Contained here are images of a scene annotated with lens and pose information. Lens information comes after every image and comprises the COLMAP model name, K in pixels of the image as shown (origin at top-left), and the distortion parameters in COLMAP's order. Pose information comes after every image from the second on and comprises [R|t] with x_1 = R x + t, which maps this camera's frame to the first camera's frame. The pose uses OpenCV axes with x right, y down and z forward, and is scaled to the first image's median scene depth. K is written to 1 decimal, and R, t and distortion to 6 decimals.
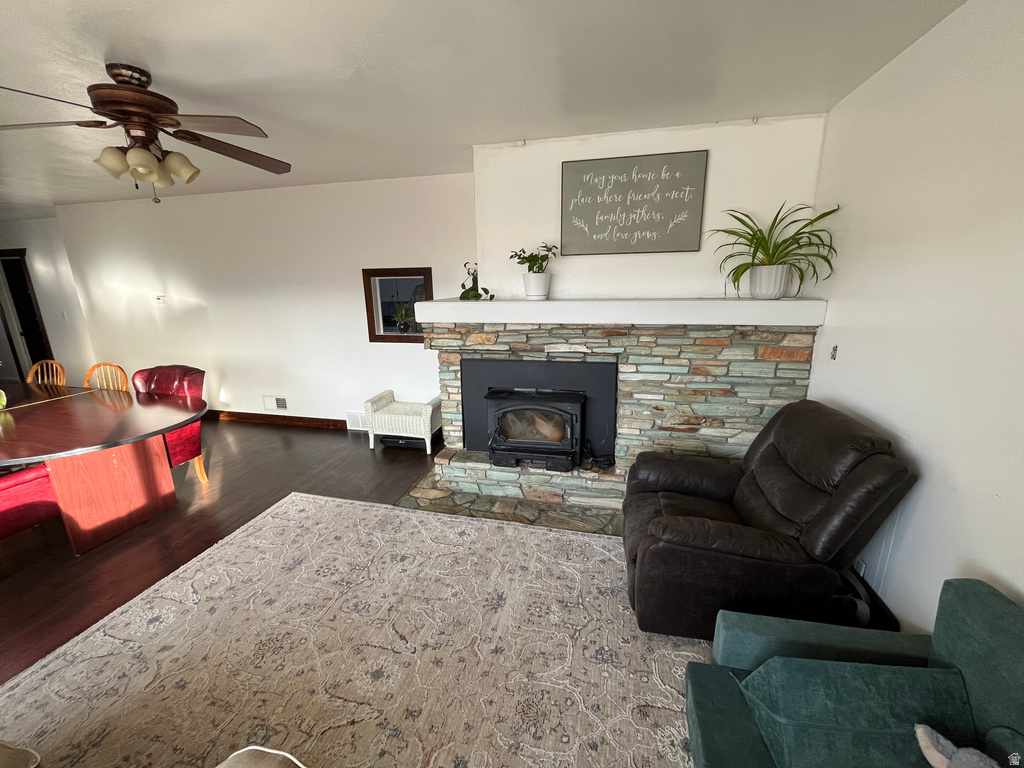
lens RADIAL K [[413.2, 0, 512.0], [0, 413.2, 384.0], [0, 0, 1]] dist [-0.001336, -0.000638]
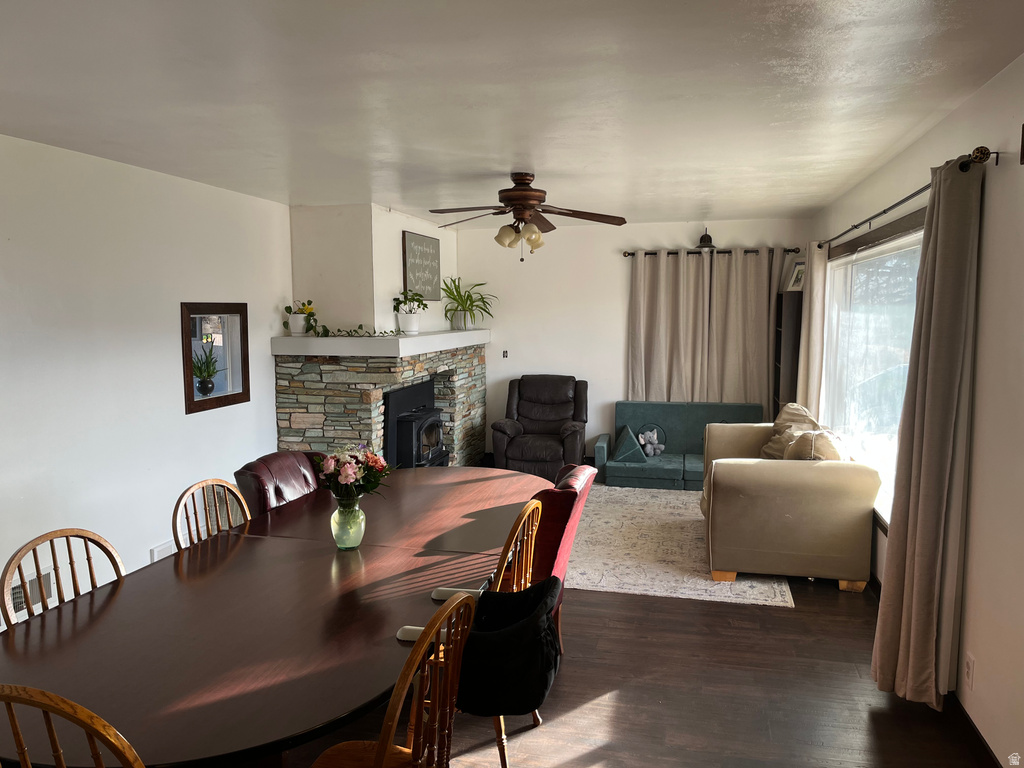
lens RADIAL K [[771.3, 0, 514.8], [0, 771.3, 382.8], [0, 0, 1]] dist [0.070697, -0.102558]
pose [[-0.003257, -0.082336, 0.996599, -2.180669], [0.247087, 0.965637, 0.080586, -0.170492], [-0.968988, 0.246509, 0.017199, 0.686643]]
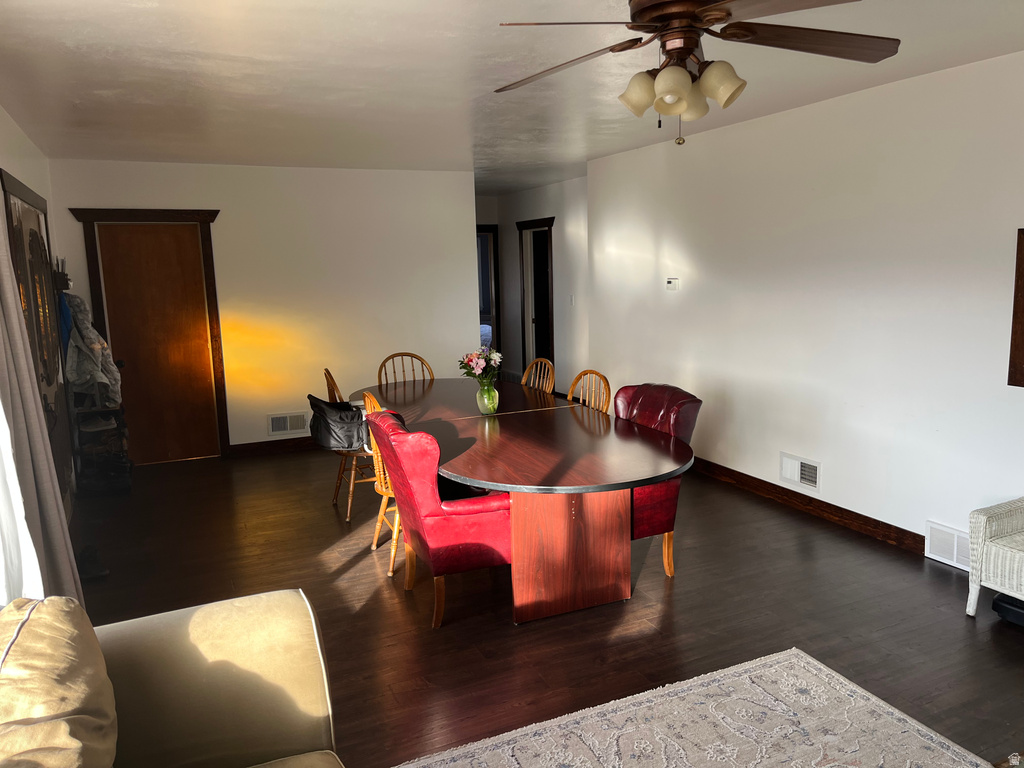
lens RADIAL K [[771.3, 0, 514.8], [0, 771.3, 382.8], [0, 0, 1]] dist [0.070697, -0.102558]
pose [[0.618431, 0.121045, -0.776461, -0.015616], [-0.178701, 0.983841, 0.011043, -0.023567], [0.765251, 0.131925, 0.630069, 0.049920]]
